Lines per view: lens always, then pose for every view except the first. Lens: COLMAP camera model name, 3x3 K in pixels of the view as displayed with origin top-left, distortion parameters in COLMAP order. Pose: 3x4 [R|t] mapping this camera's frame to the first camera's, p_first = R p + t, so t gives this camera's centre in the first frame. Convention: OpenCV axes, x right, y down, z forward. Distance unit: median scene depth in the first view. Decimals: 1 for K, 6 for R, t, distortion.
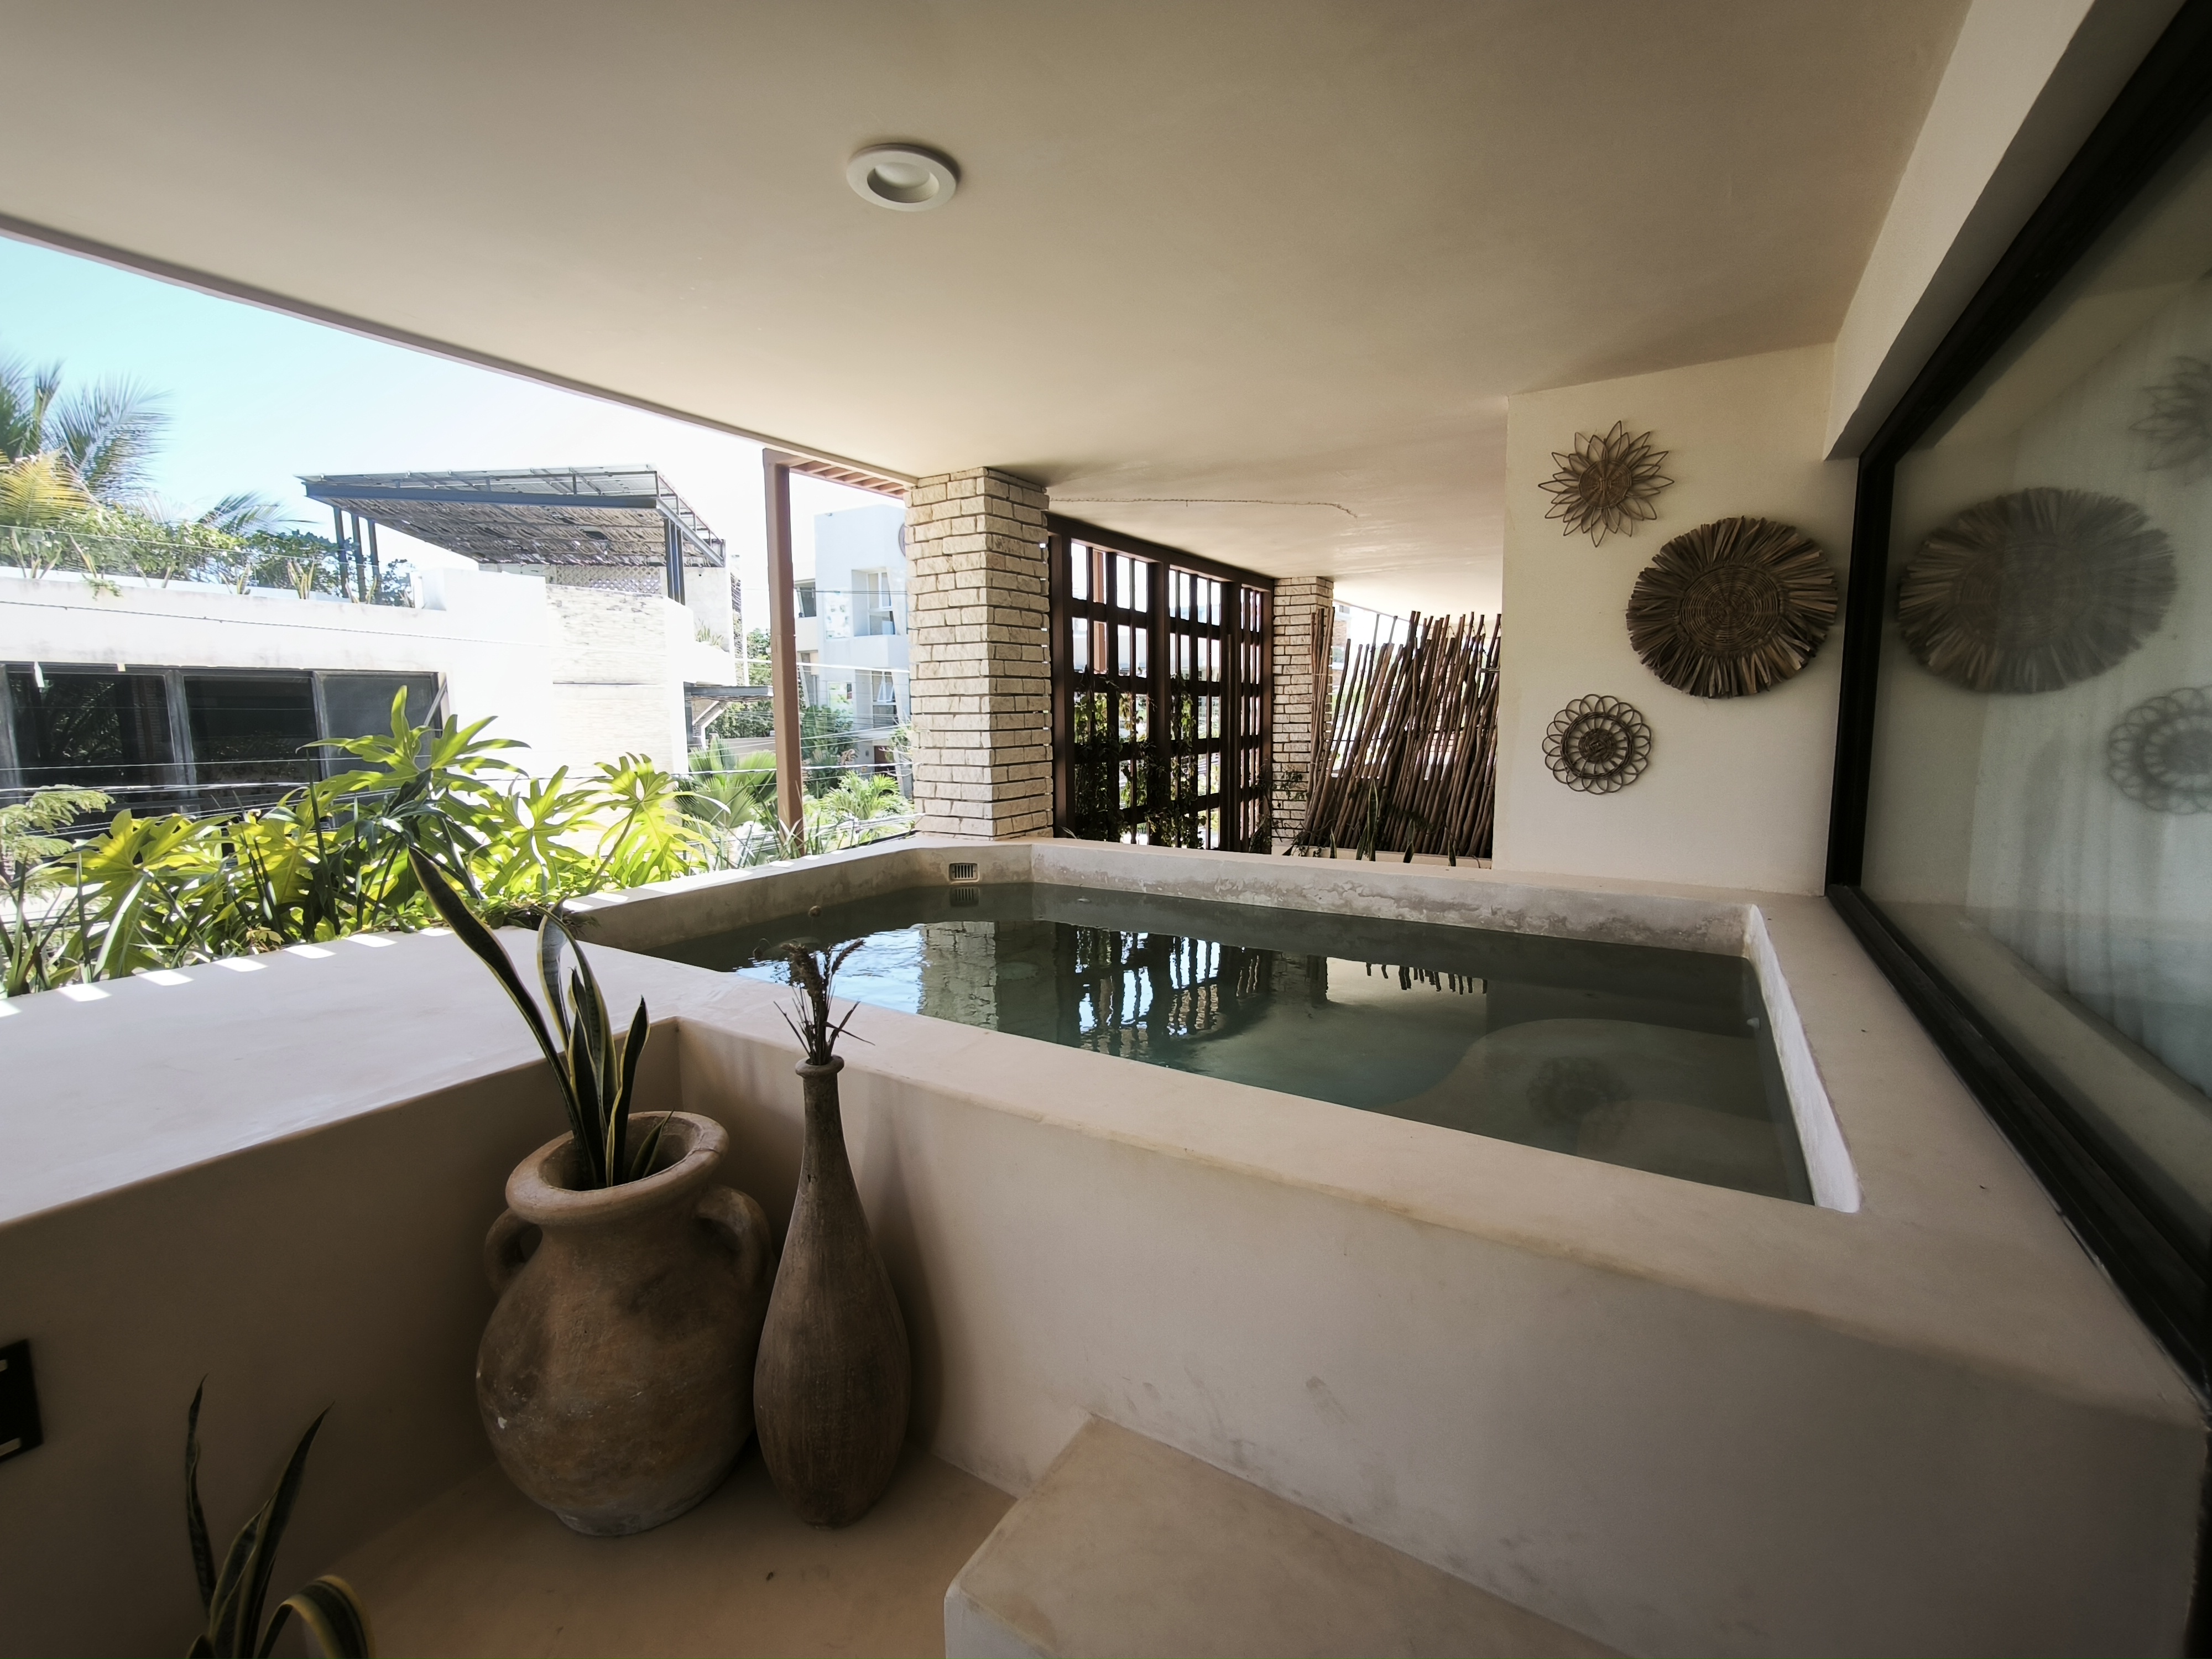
lens RADIAL K [[942.3, 0, 1113.5], [0, 942.3, 819.3], [0, 0, 1]] dist [-0.039067, 0.021266]
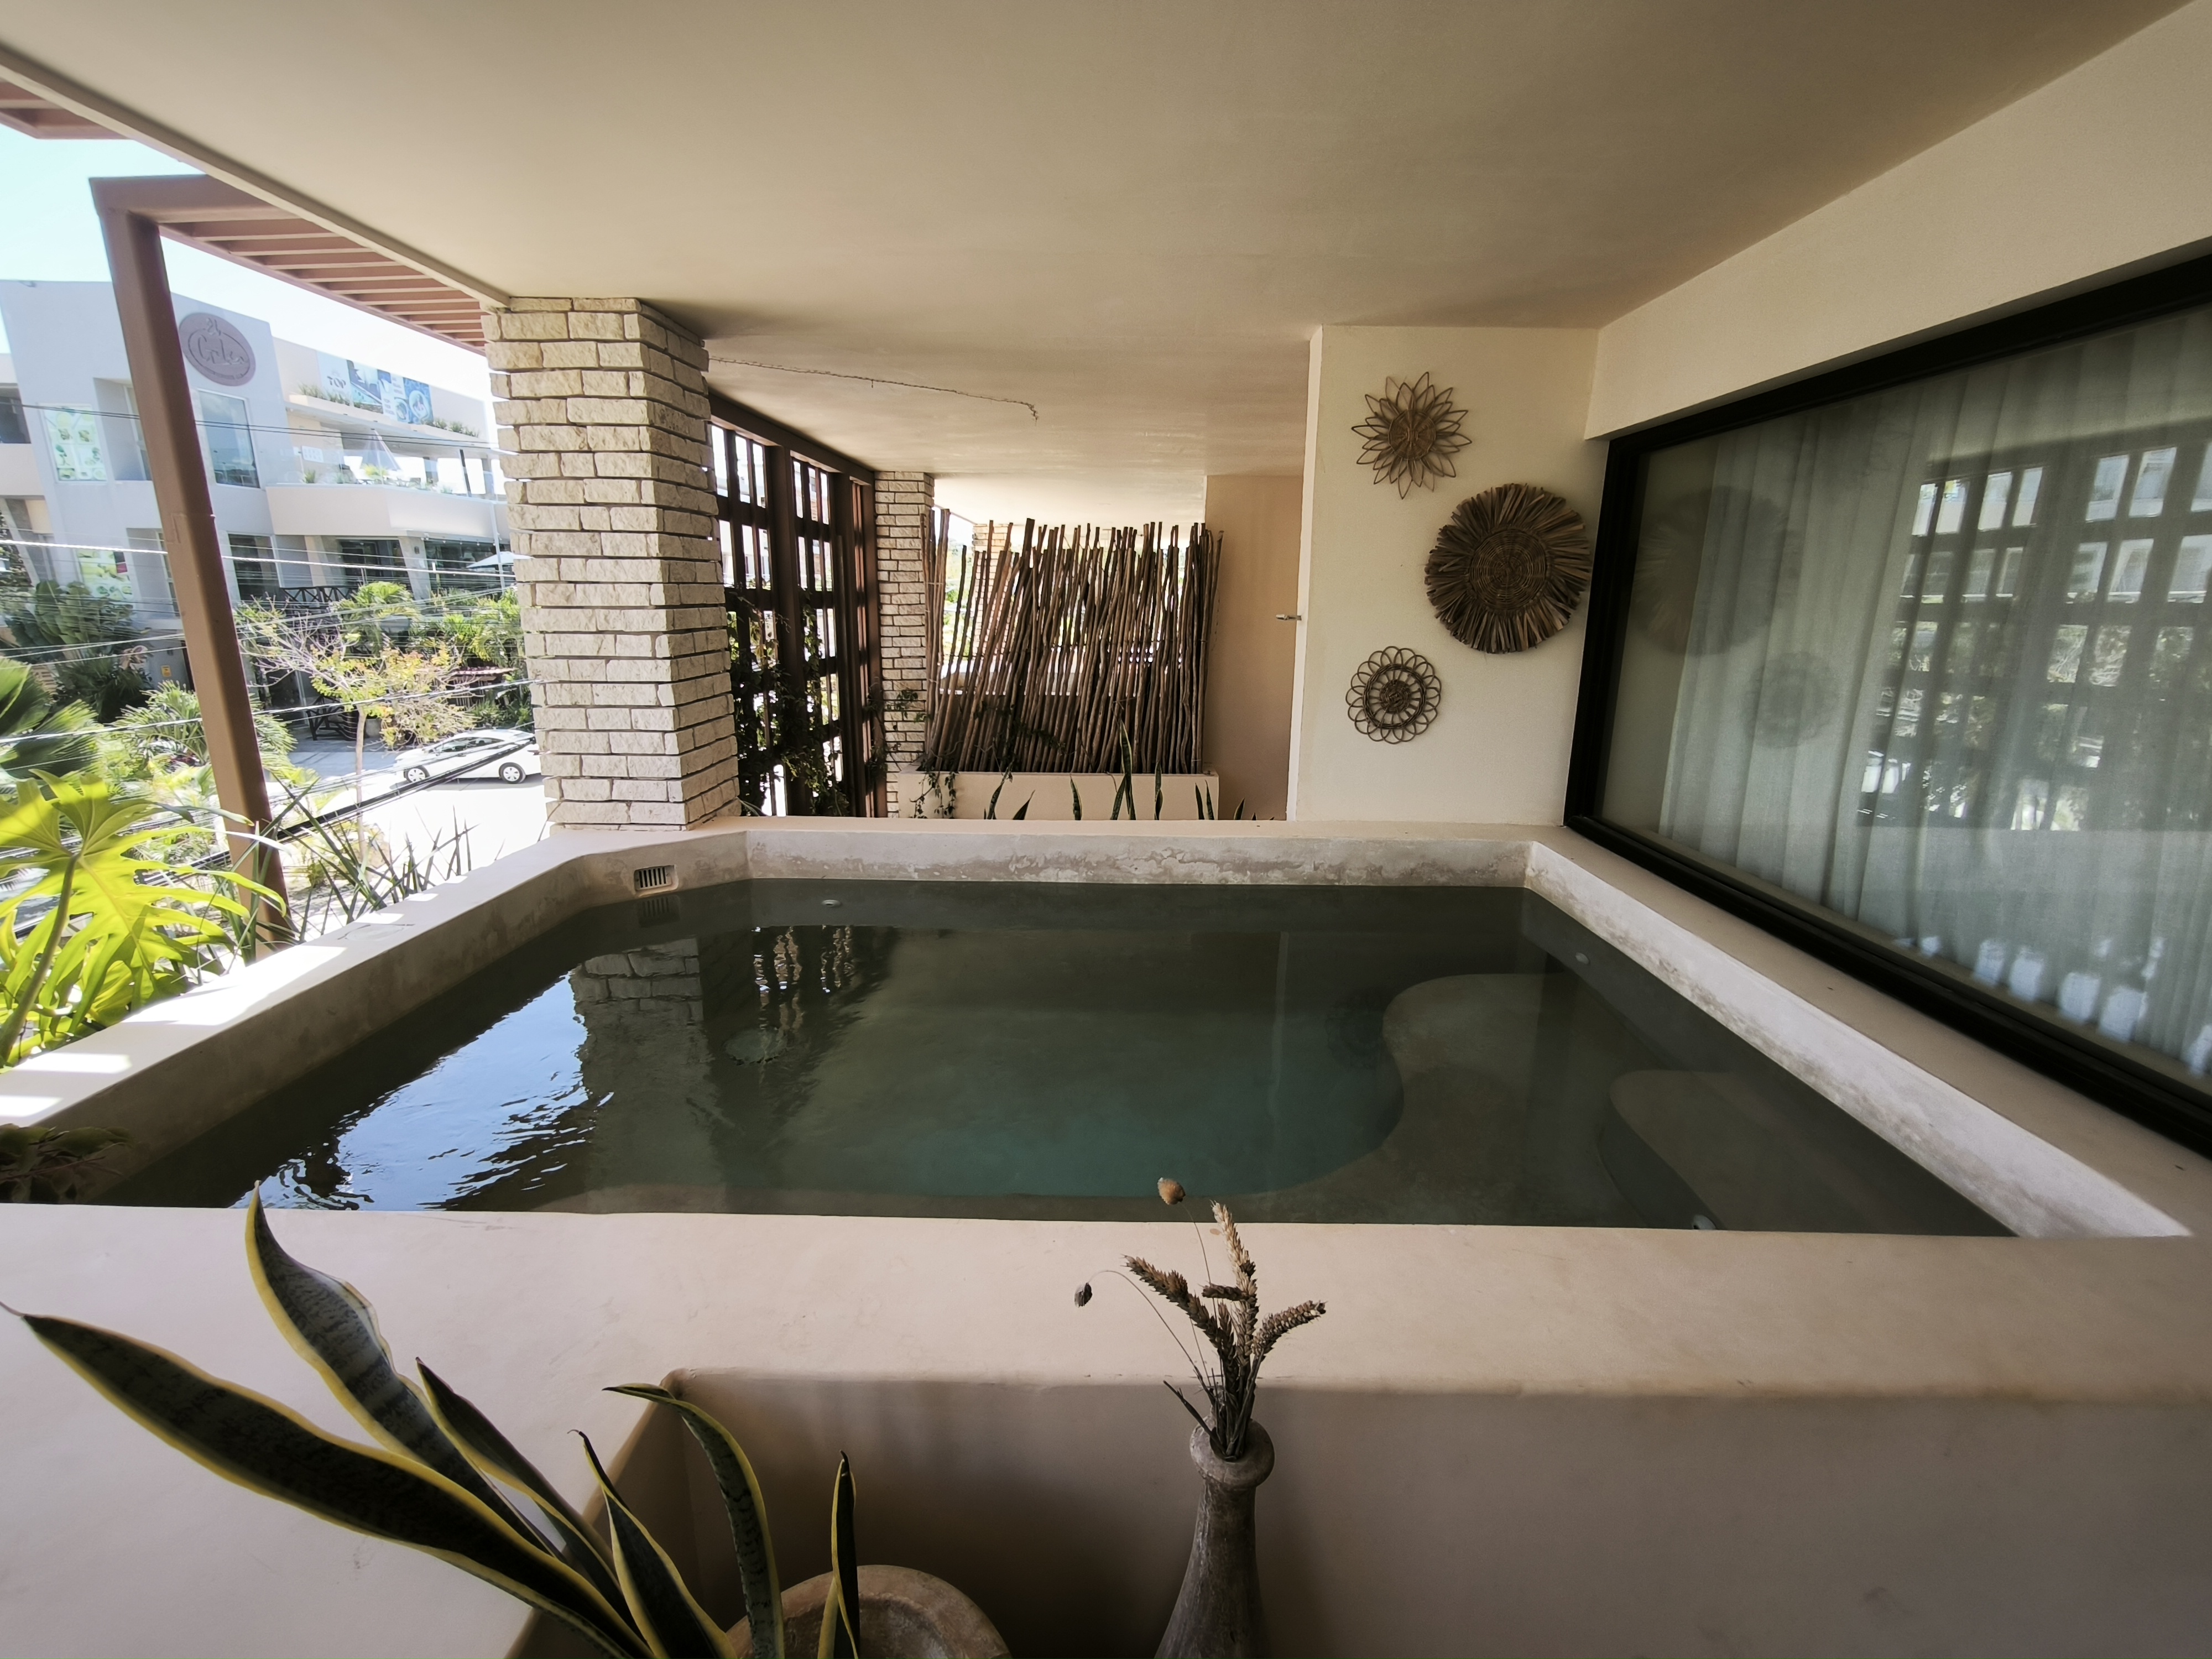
lens RADIAL K [[942.3, 0, 1113.5], [0, 942.3, 819.3], [0, 0, 1]] dist [-0.039067, 0.021266]
pose [[0.857684, -0.101129, 0.504134, -0.215626], [0.040918, 0.990782, 0.129138, -0.069451], [-0.512547, -0.090131, 0.853916, 0.200020]]
